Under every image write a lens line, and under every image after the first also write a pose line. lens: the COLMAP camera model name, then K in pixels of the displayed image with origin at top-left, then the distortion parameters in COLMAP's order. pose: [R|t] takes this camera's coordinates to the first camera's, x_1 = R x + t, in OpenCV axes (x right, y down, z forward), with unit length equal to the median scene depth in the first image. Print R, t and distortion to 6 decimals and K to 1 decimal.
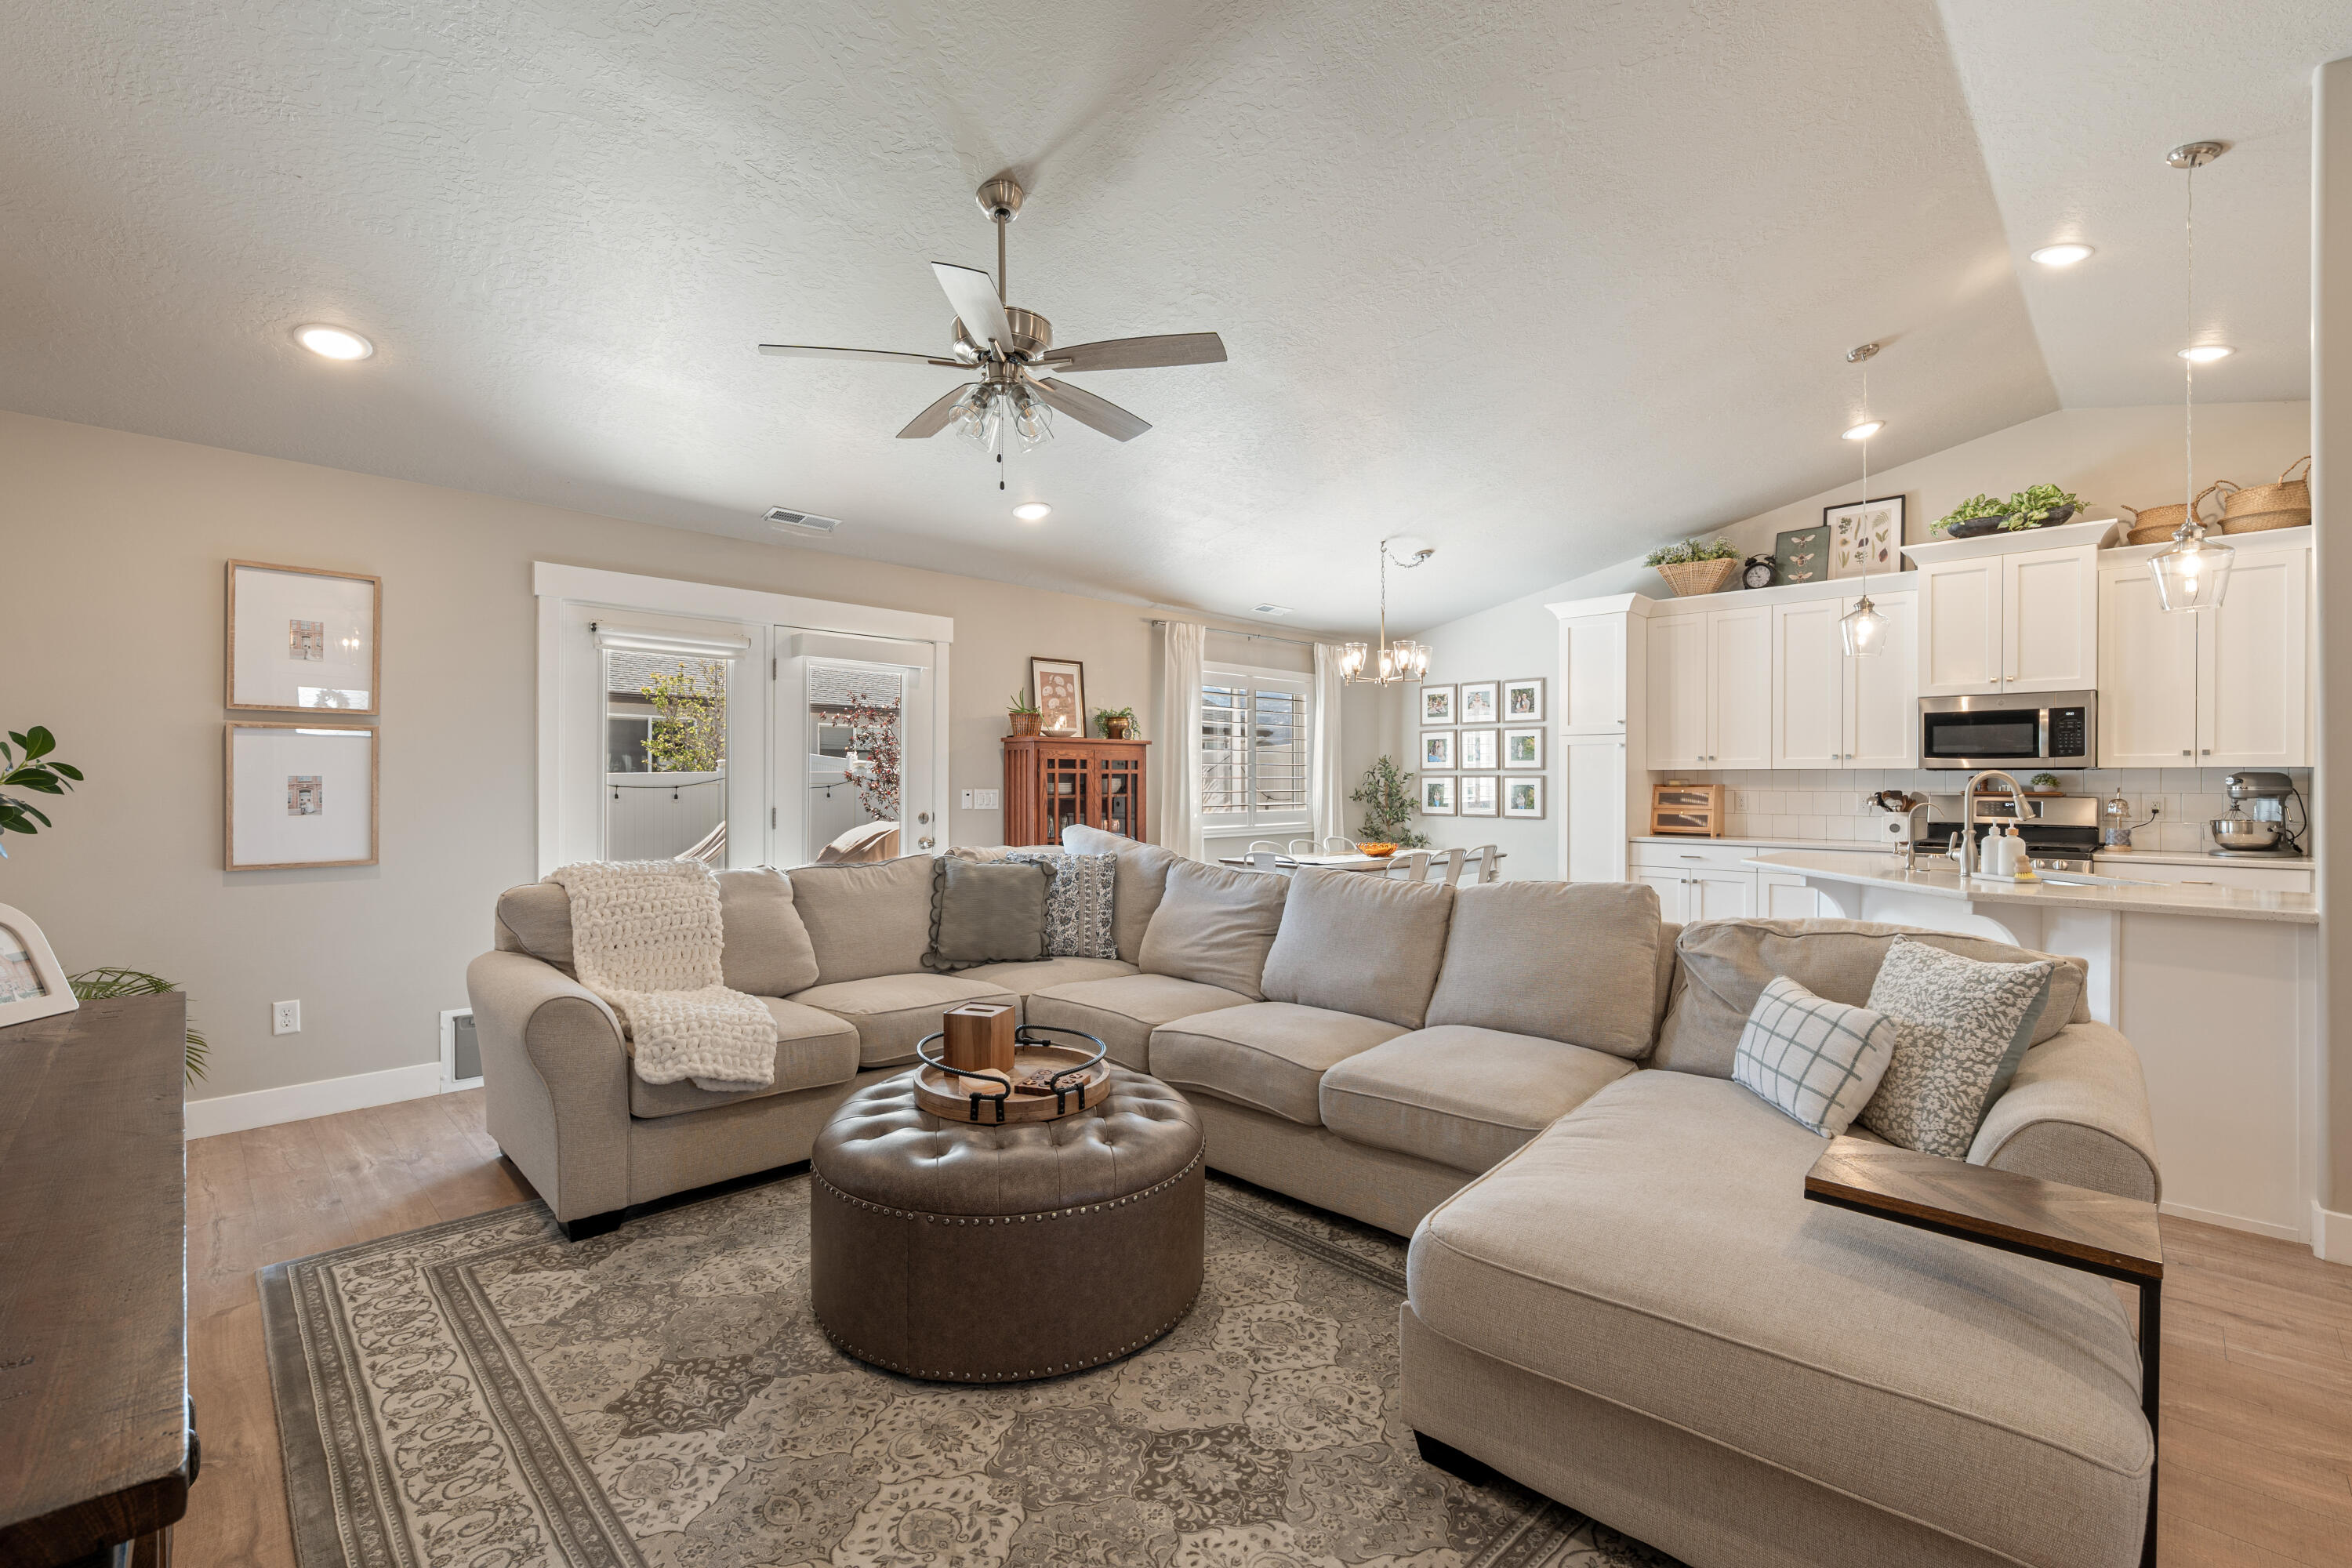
lens RADIAL K [[1014.5, 0, 1171.4], [0, 1014.5, 781.4], [0, 0, 1]] dist [-0.004928, 0.000010]
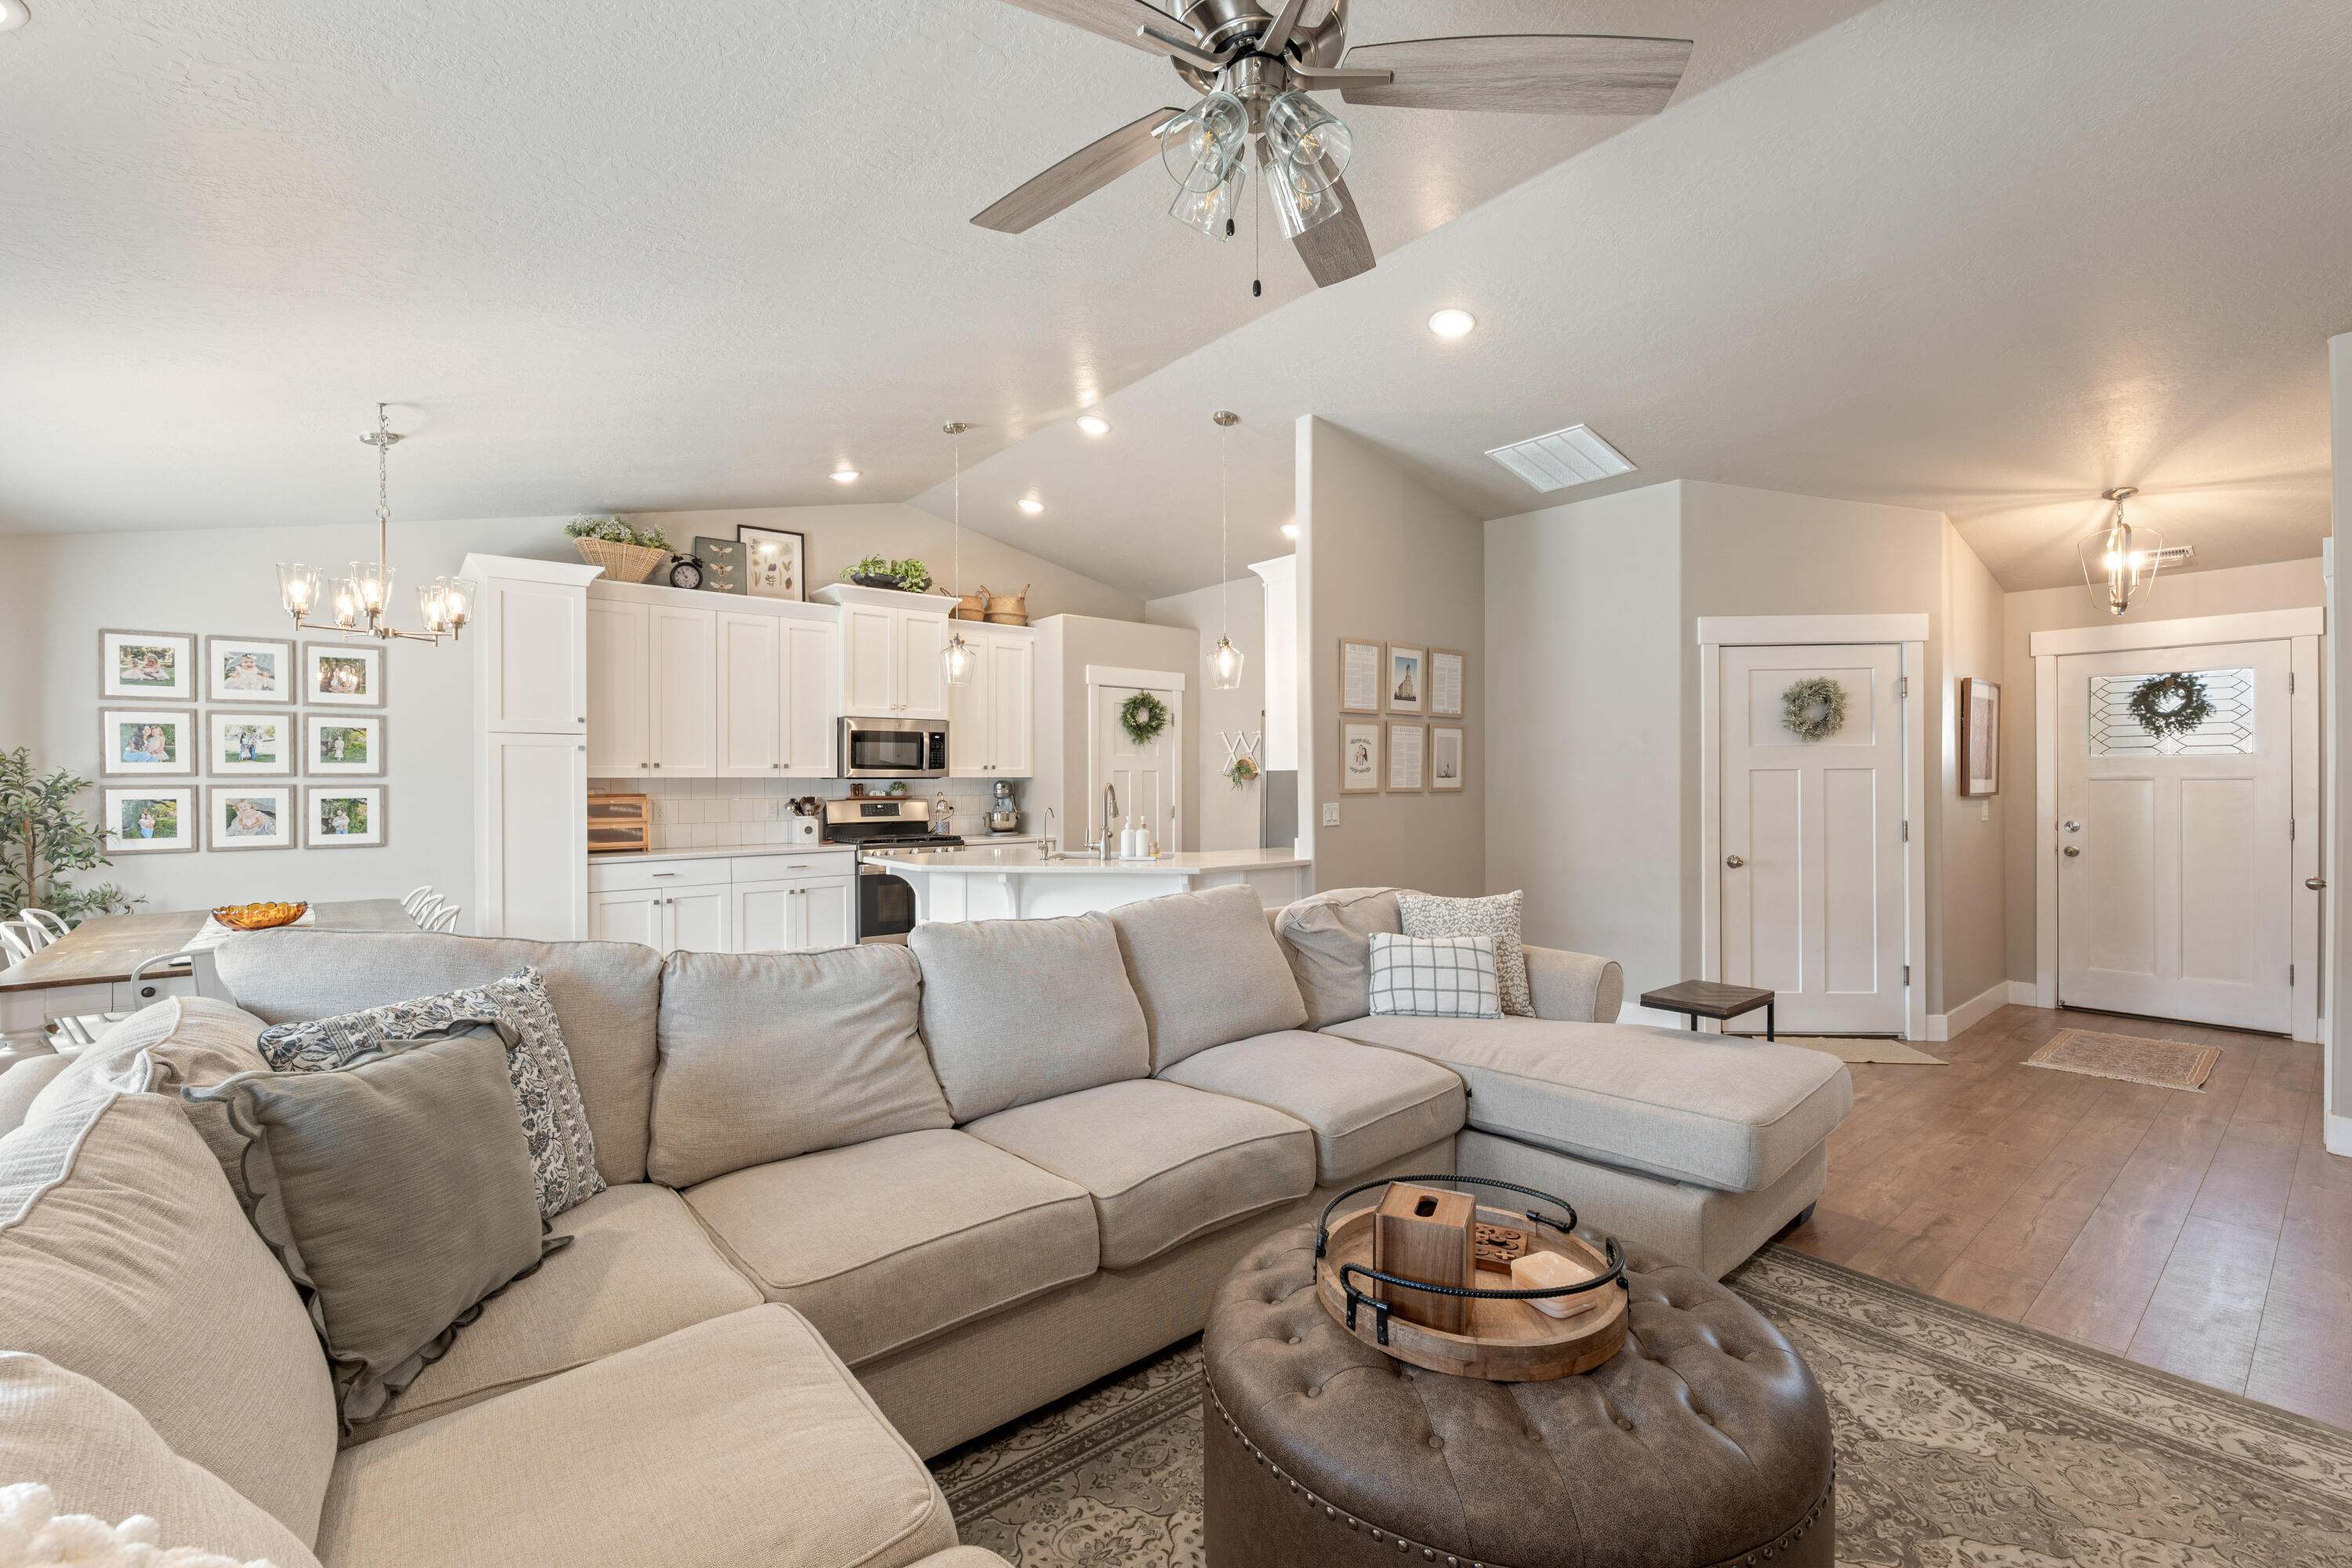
lens RADIAL K [[1014.5, 0, 1170.6], [0, 1014.5, 779.0], [0, 0, 1]] dist [-0.004928, 0.000010]
pose [[0.103012, -0.002575, 0.994677, -0.363384], [0.003312, 0.999992, 0.002245, -0.012144], [-0.994675, 0.003063, 0.103020, 0.491608]]
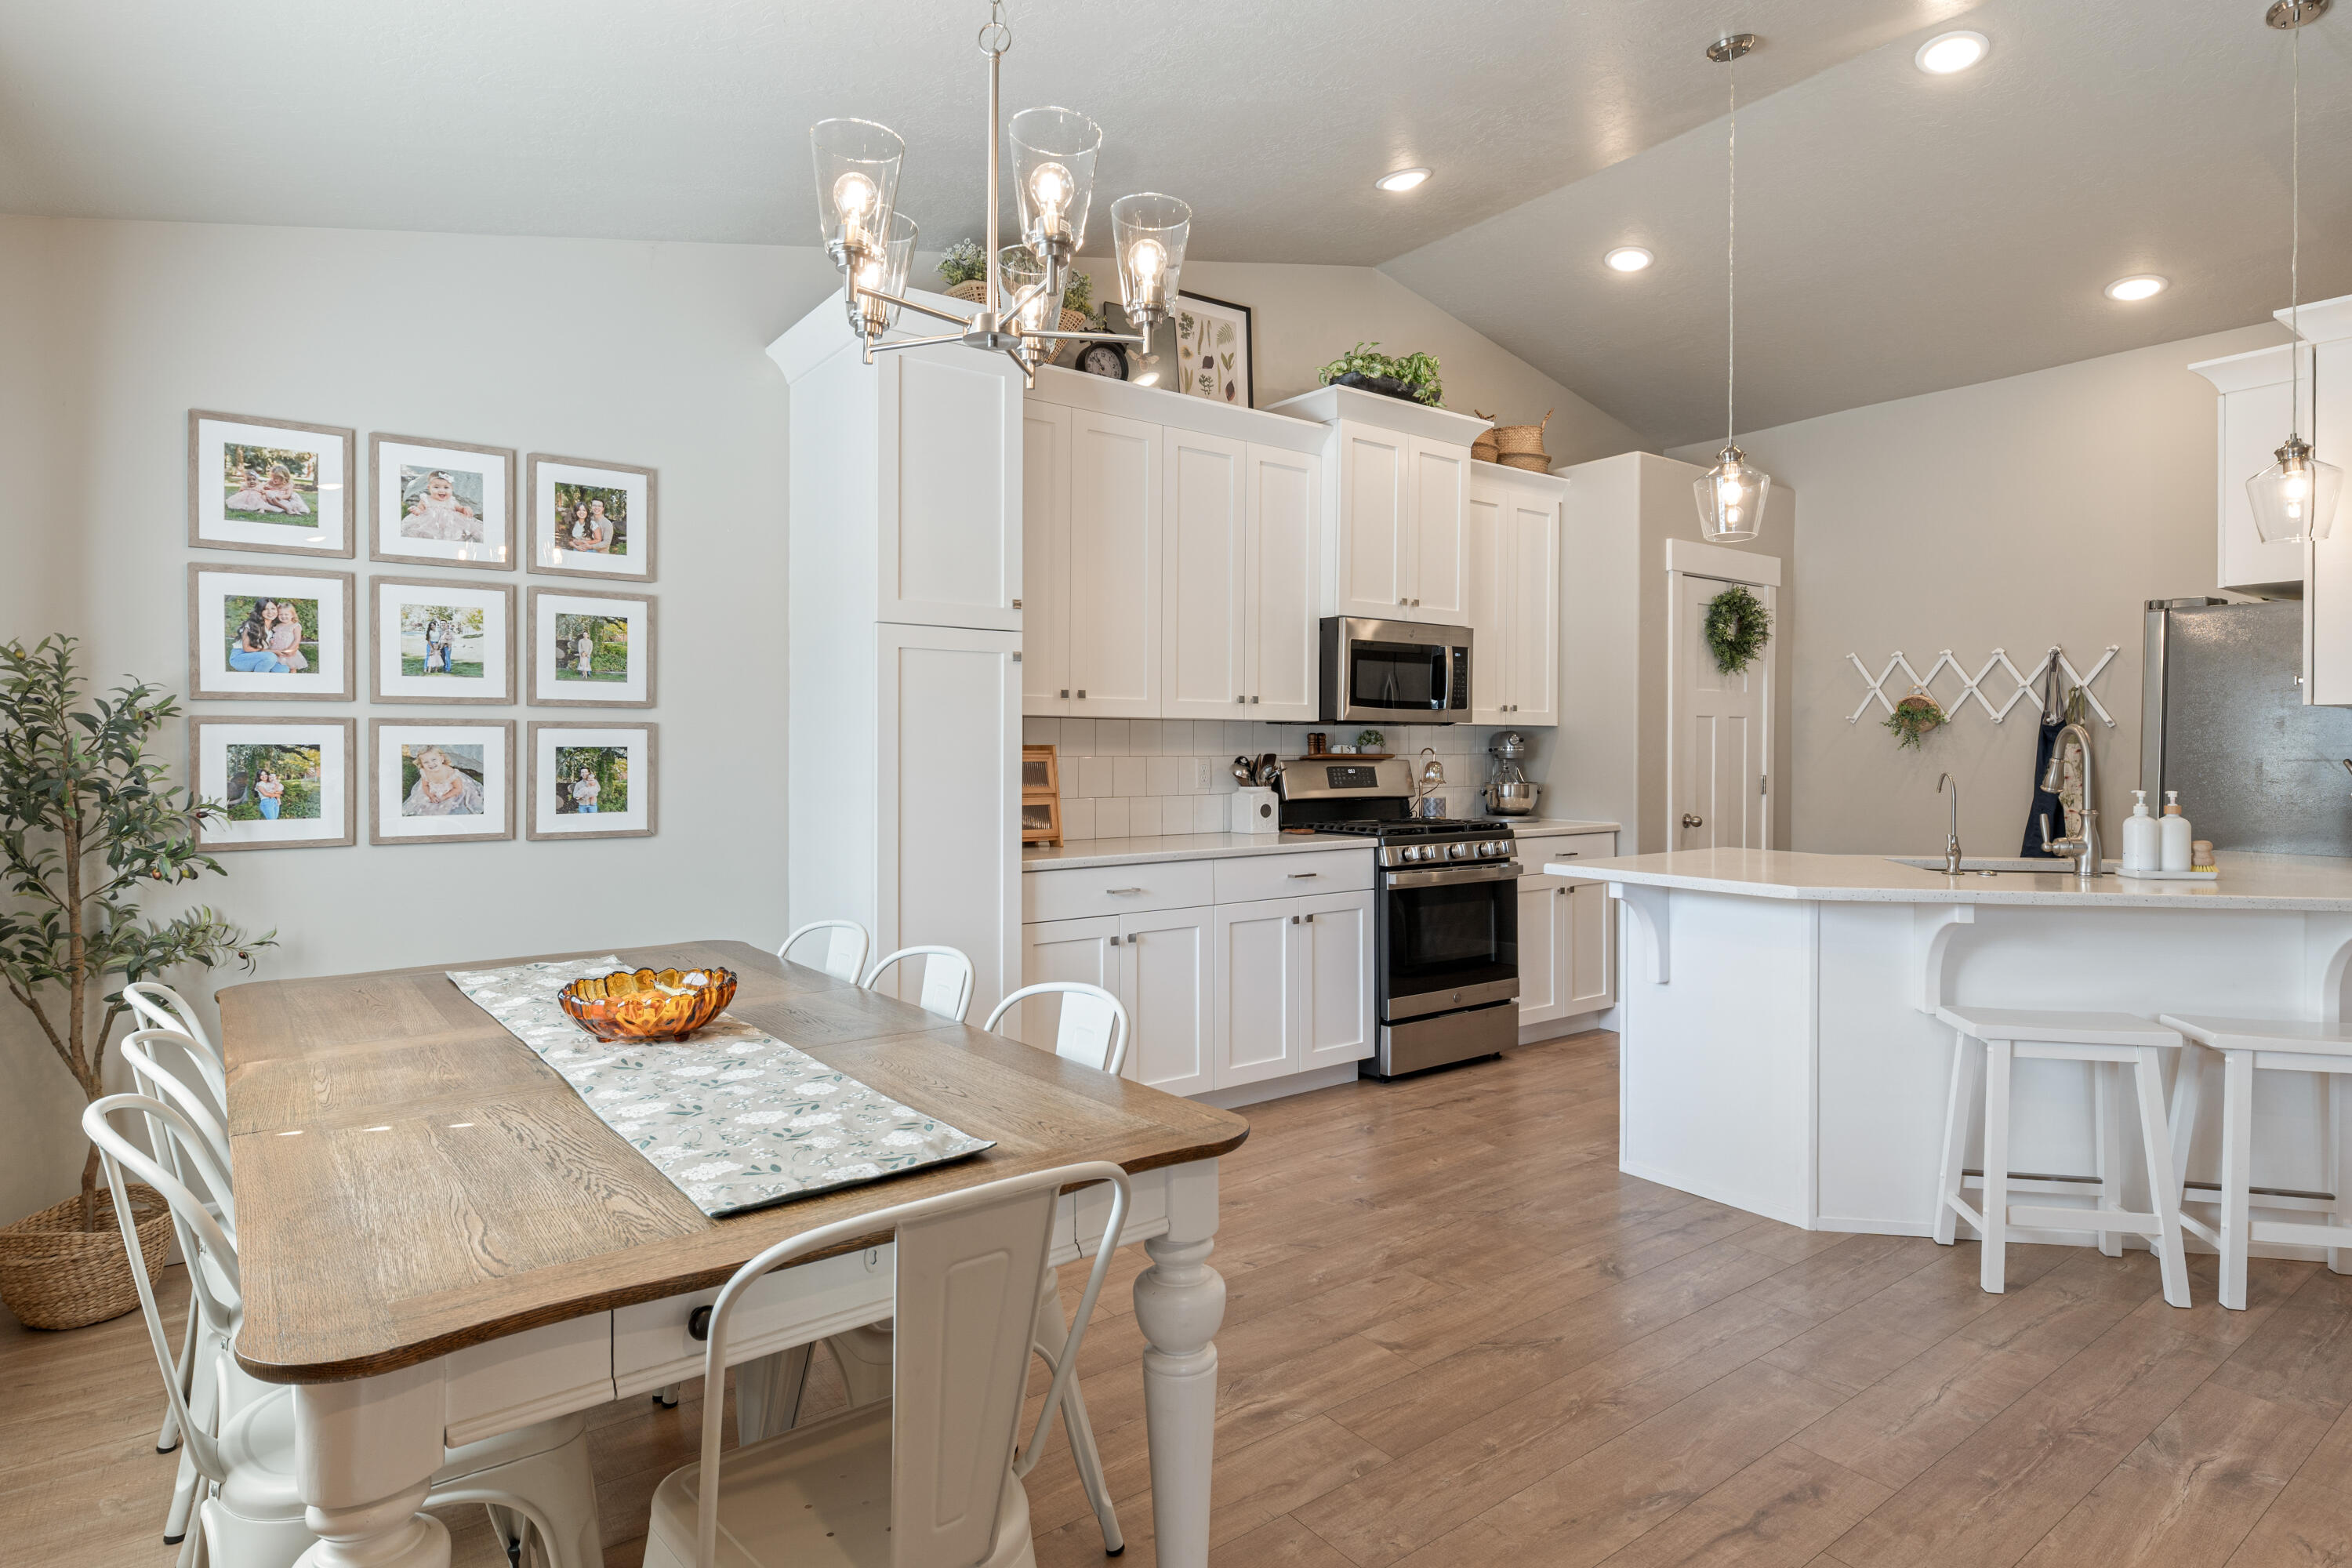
lens RADIAL K [[1253.4, 0, 1179.6], [0, 1253.4, 748.7], [0, 0, 1]] dist [0.001973, 0.002474]
pose [[0.144224, -0.005330, 0.989531, -0.100053], [-0.003669, 0.999976, 0.005921, 0.000923], [-0.989538, -0.004485, 0.144201, 0.949651]]
